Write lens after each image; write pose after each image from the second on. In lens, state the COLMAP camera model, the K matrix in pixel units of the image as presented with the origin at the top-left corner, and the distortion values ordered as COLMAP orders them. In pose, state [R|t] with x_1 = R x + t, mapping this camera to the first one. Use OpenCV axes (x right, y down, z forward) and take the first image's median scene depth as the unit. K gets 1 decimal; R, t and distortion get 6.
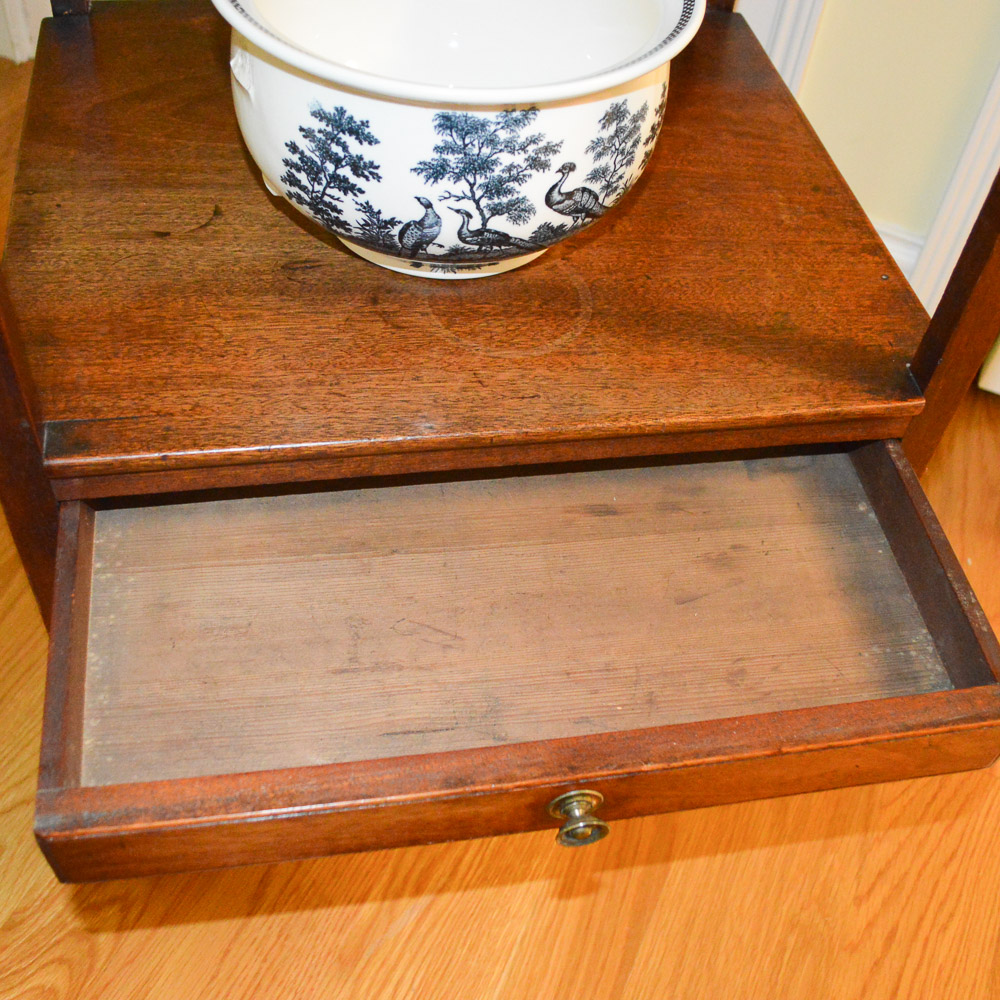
lens RADIAL K [[1128.9, 0, 500.0], [0, 1128.9, 500.0], [0, 0, 1]] dist [-0.071575, 0.045513]
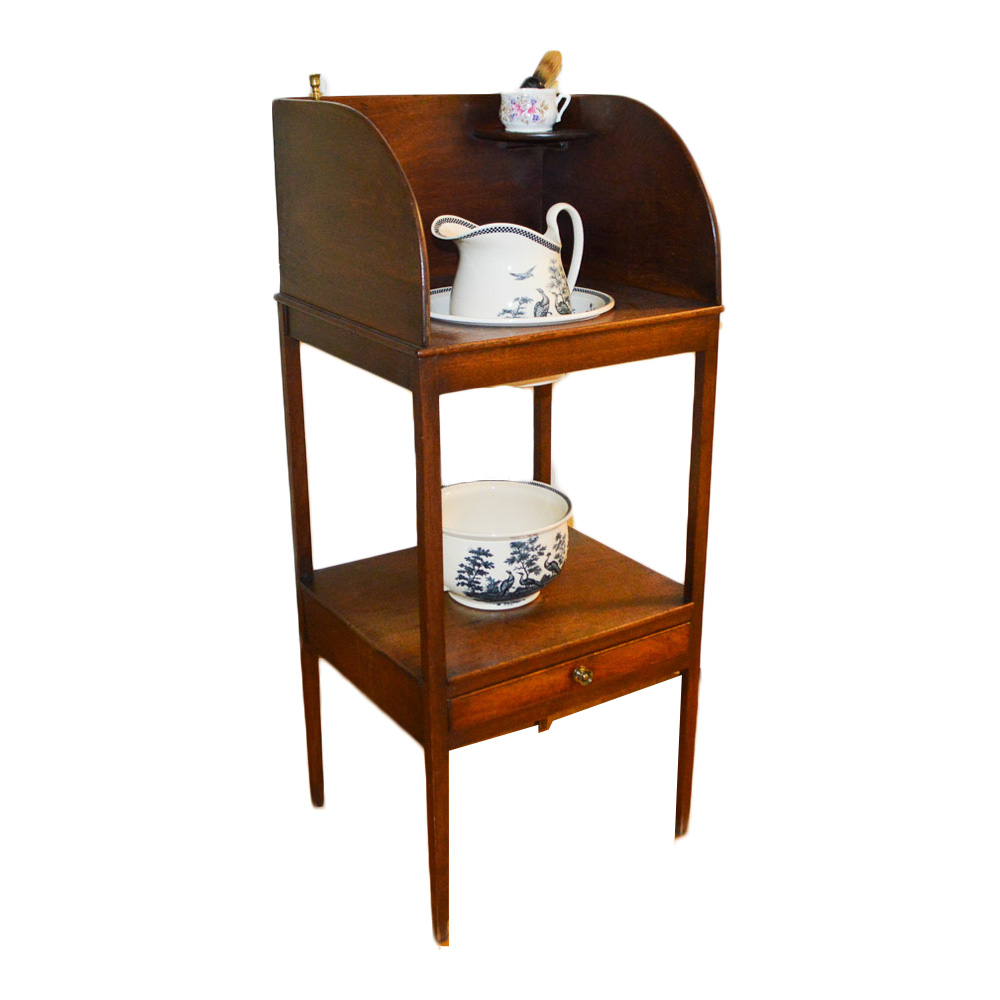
lens RADIAL K [[1128.9, 0, 500.0], [0, 1128.9, 500.0], [0, 0, 1]] dist [-0.071575, 0.045513]
pose [[0.955751, -0.177585, 0.234530, -0.782839], [0.270404, 0.844301, -0.462642, 0.996749], [-0.115856, 0.505588, 0.854961, -1.752592]]
